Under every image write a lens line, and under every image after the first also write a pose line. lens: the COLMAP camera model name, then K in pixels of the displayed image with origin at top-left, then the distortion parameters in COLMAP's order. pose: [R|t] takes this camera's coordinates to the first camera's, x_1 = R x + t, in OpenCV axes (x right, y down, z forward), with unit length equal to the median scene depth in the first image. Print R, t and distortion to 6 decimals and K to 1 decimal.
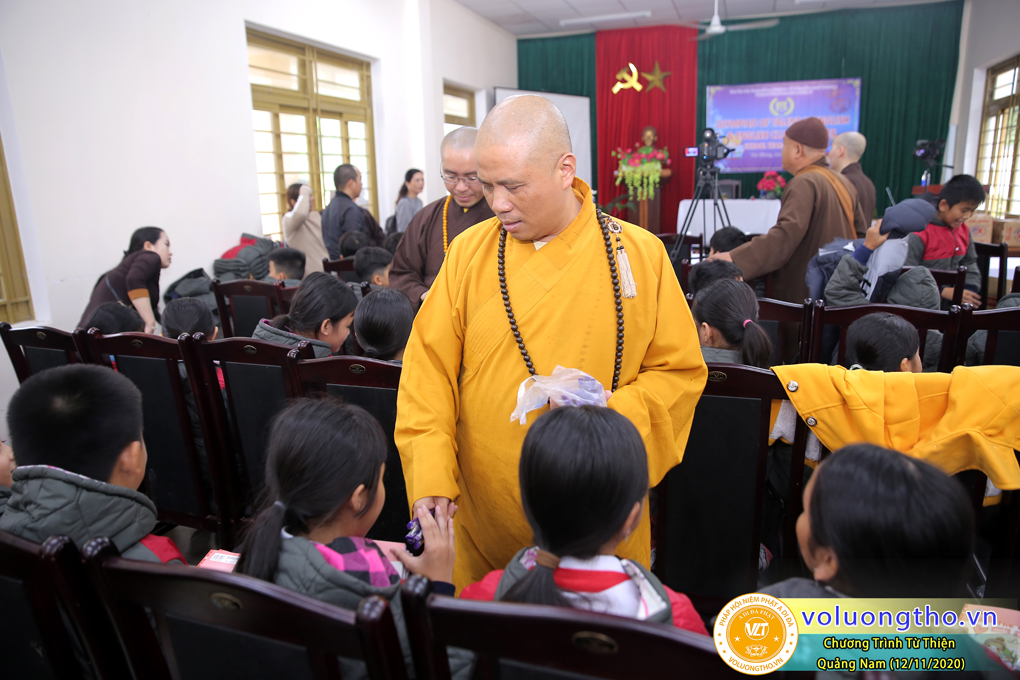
lens RADIAL K [[730.6, 0, 506.4], [0, 730.6, 320.3], [0, 0, 1]] dist [-0.044088, 0.029527]
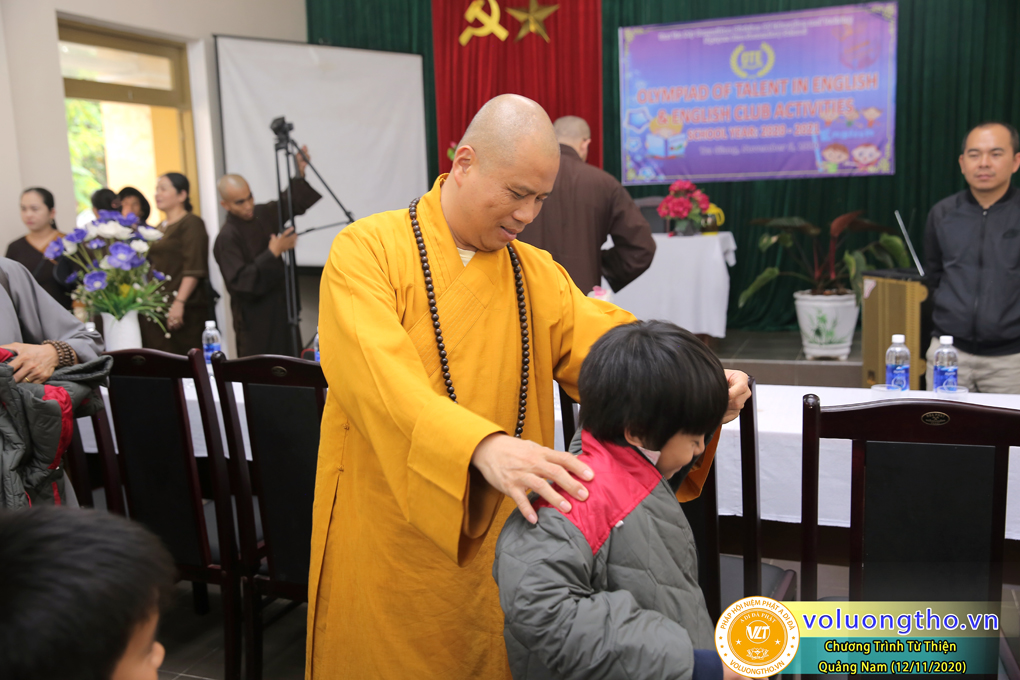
lens RADIAL K [[1009.3, 0, 510.2], [0, 1009.3, 330.3], [0, 0, 1]] dist [0.013638, 0.000000]
pose [[0.998936, -0.005225, -0.045829, 0.230639], [0.002530, 0.998275, -0.058654, -0.050524], [0.046057, 0.058475, 0.997226, 0.250392]]
